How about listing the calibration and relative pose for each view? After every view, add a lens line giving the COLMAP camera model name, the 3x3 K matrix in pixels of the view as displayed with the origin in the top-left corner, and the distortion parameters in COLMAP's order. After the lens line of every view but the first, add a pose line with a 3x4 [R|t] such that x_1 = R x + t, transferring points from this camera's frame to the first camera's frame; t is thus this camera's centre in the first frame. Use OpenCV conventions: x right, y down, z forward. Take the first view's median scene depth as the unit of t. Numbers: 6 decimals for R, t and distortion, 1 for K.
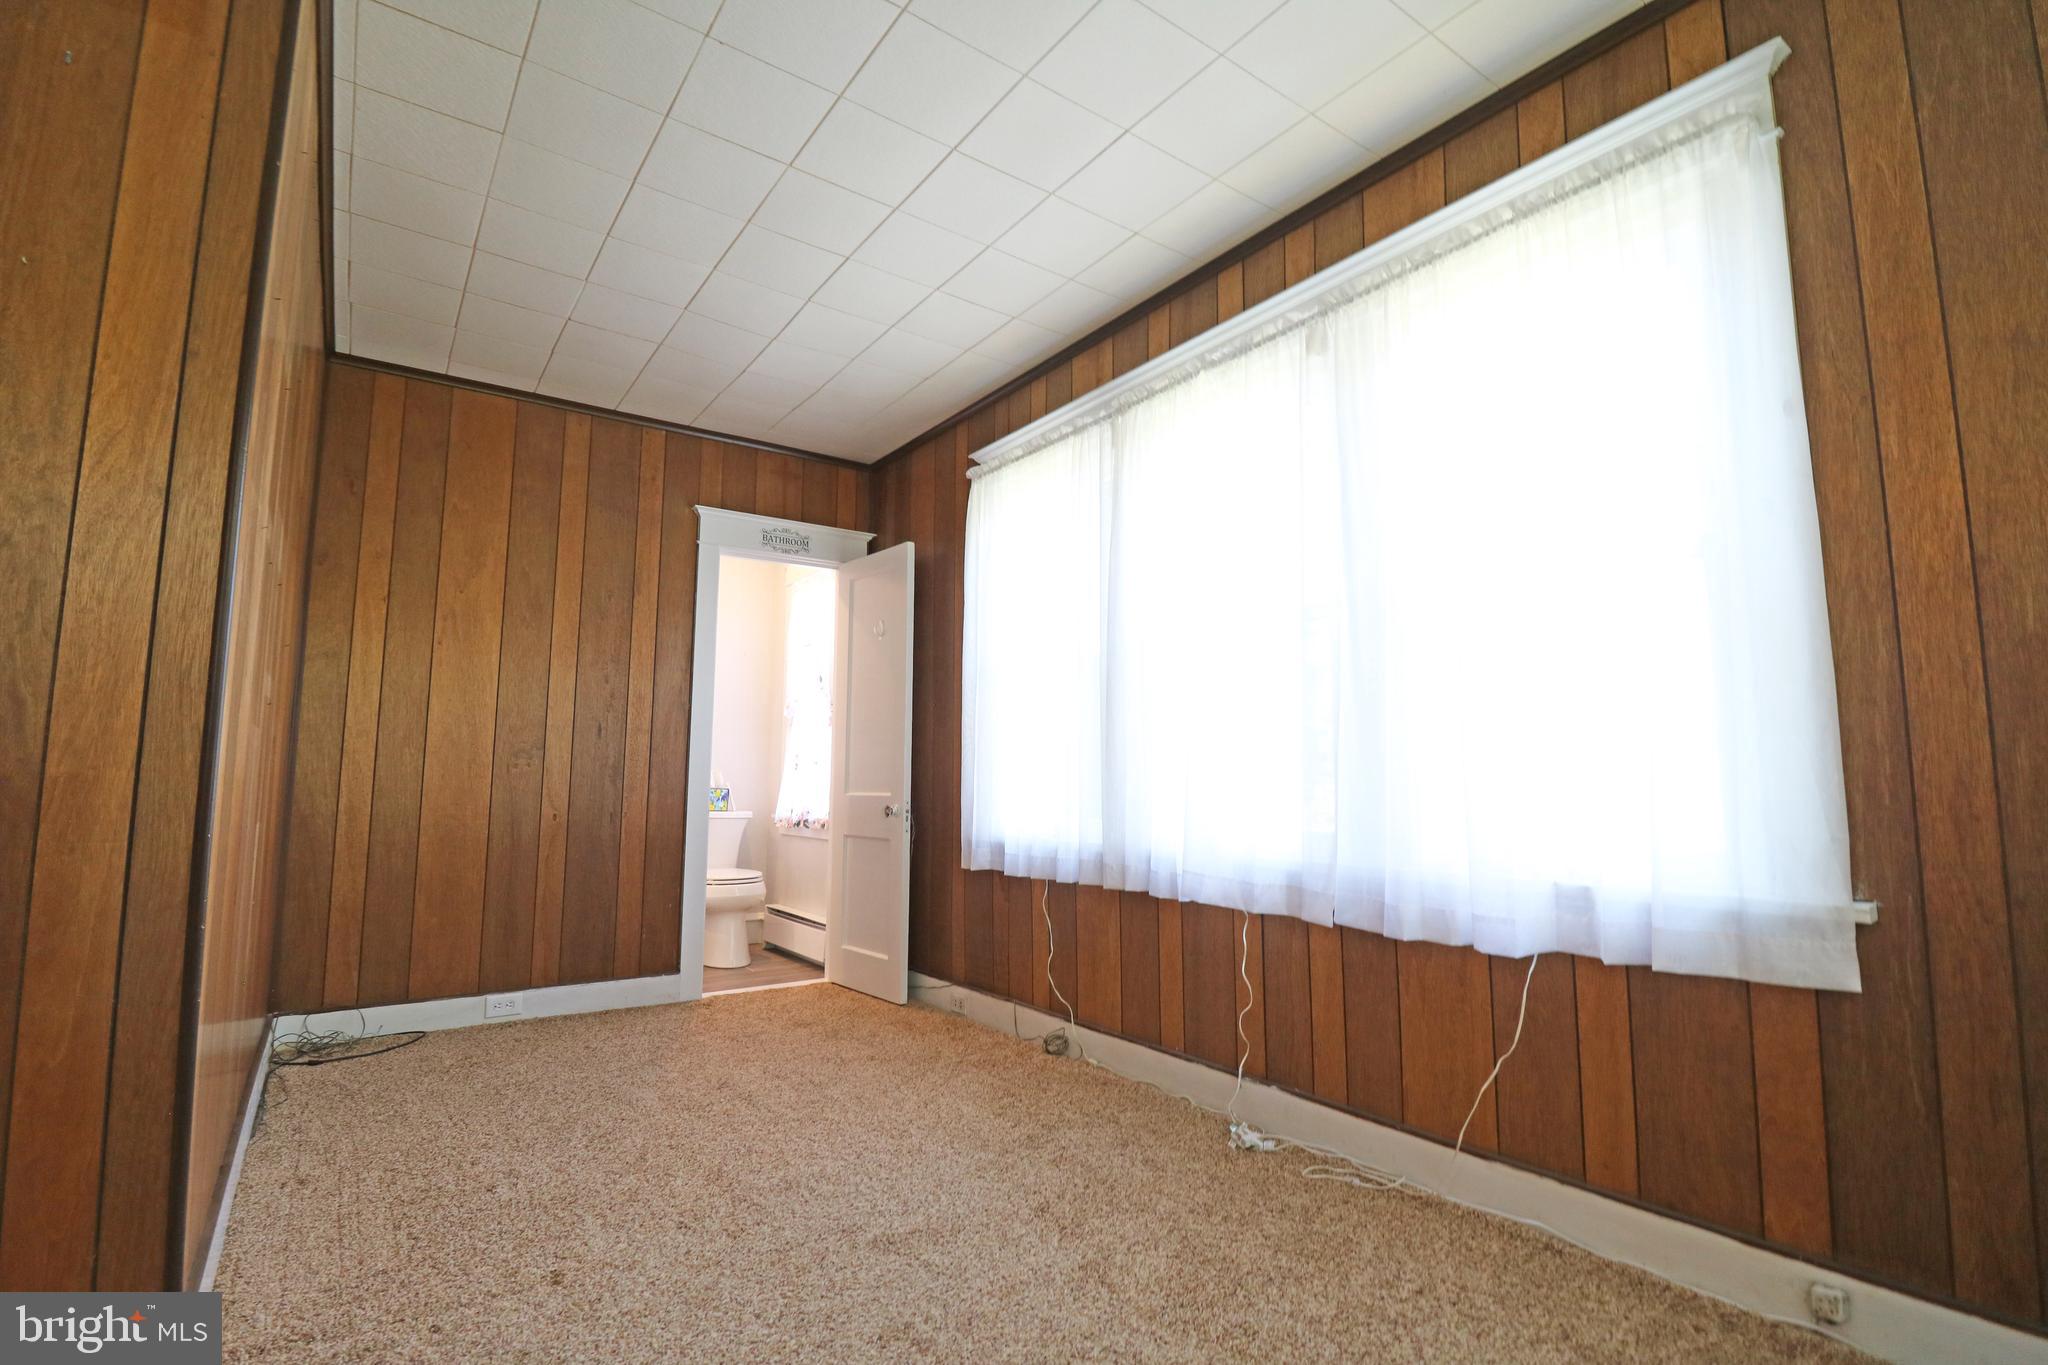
lens RADIAL K [[969.6, 0, 1014.8], [0, 969.6, 668.8], [0, 0, 1]] dist [-0.011401, -0.008149]
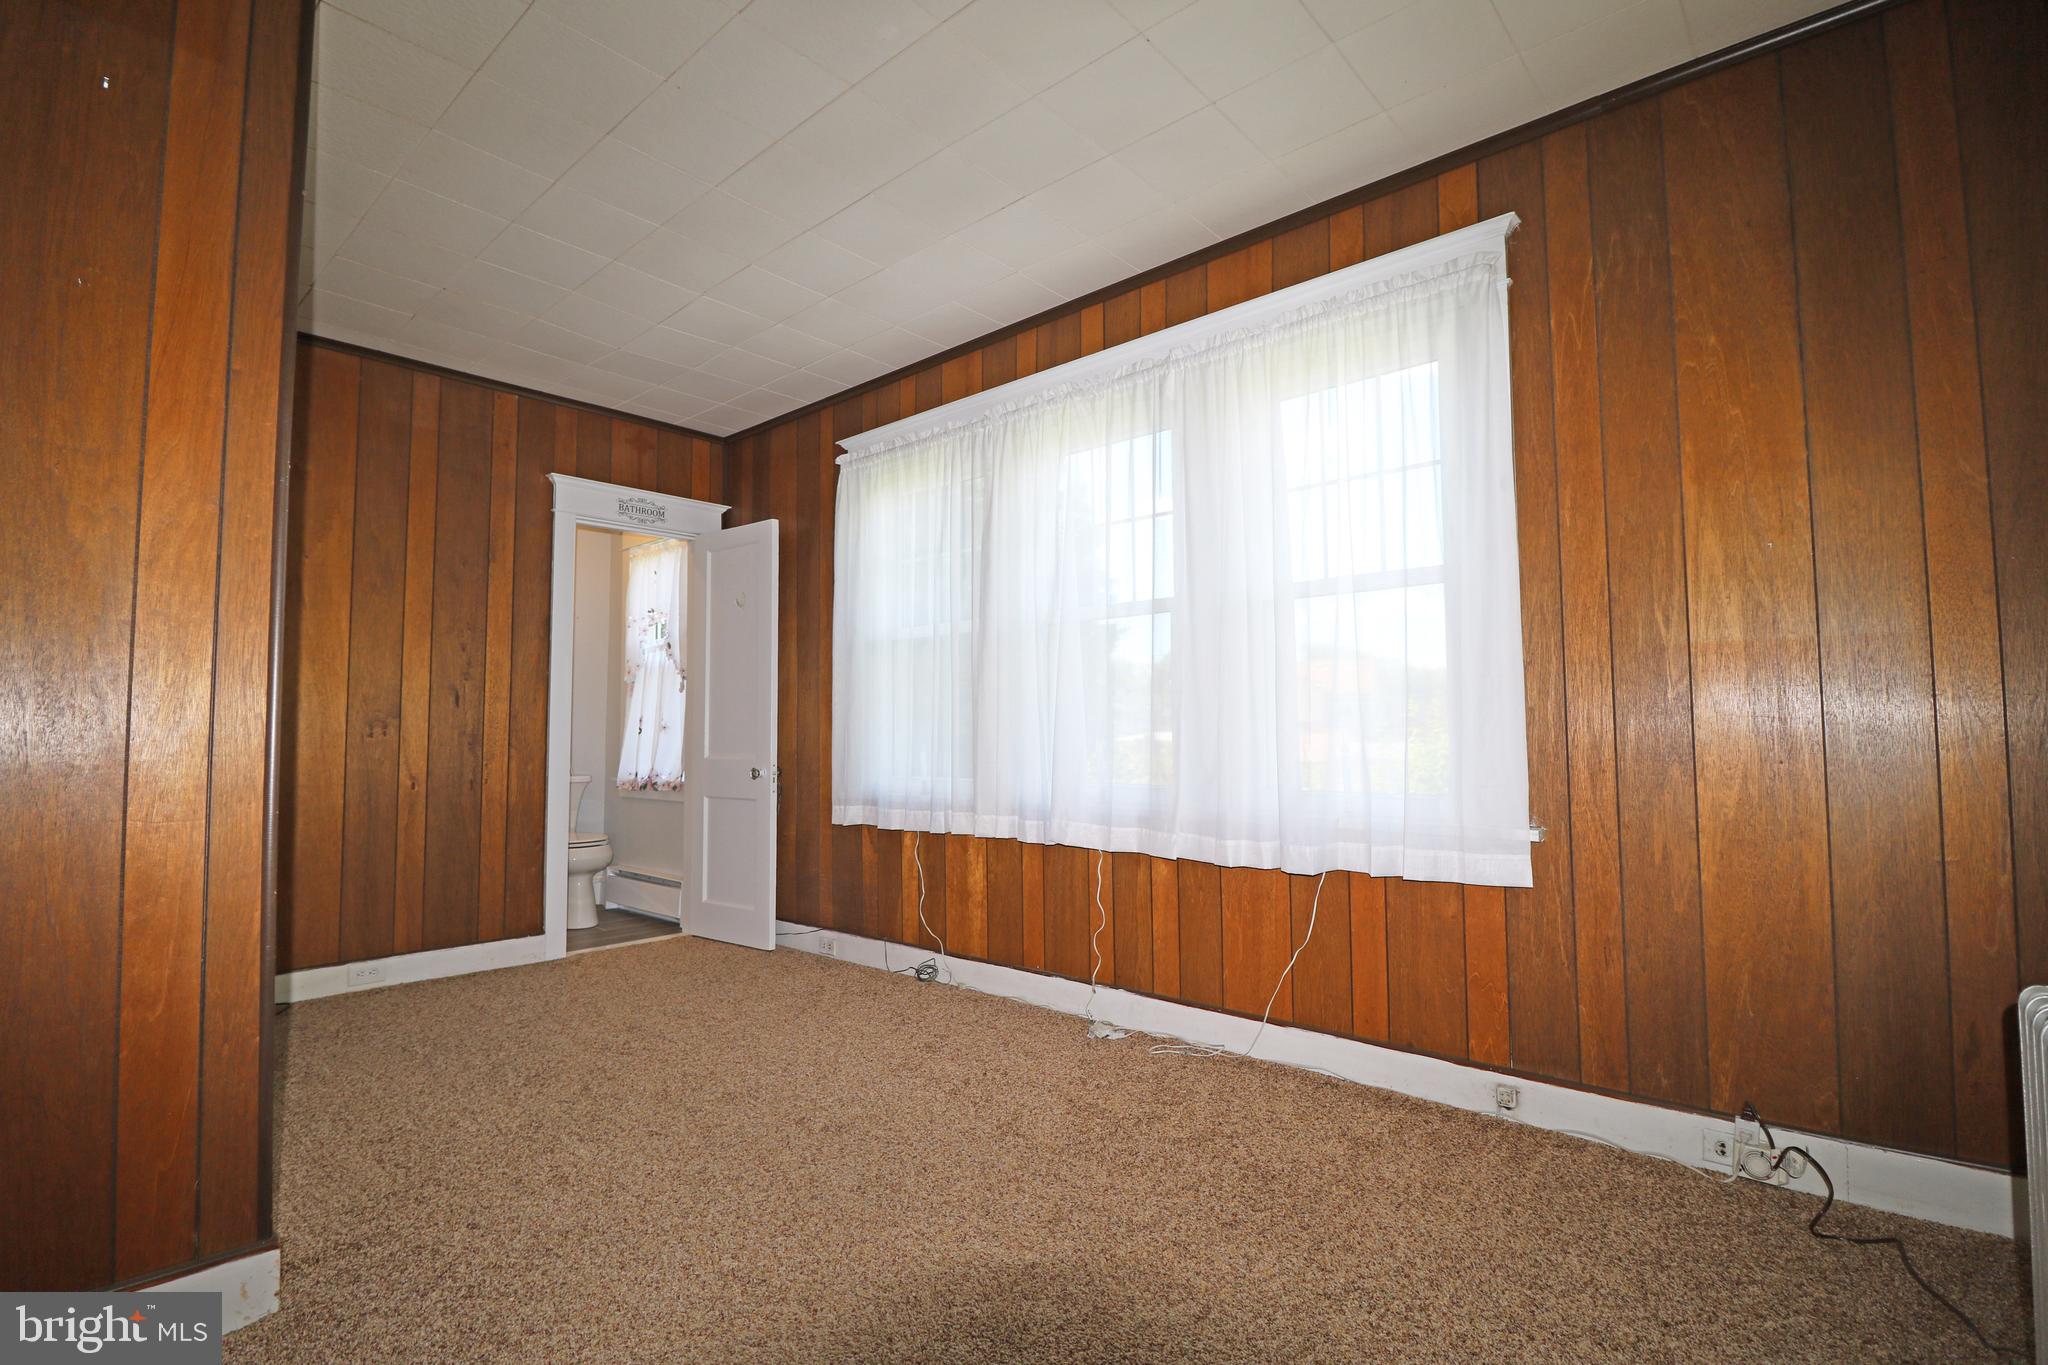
lens RADIAL K [[947.7, 0, 1034.9], [0, 947.7, 679.0], [0, 0, 1]] dist [-0.001622, -0.013075]
pose [[0.974340, 0.004155, 0.225041, -0.131375], [-0.016239, 0.998522, 0.051875, -0.032409], [-0.224493, -0.054198, 0.972967, -0.159447]]
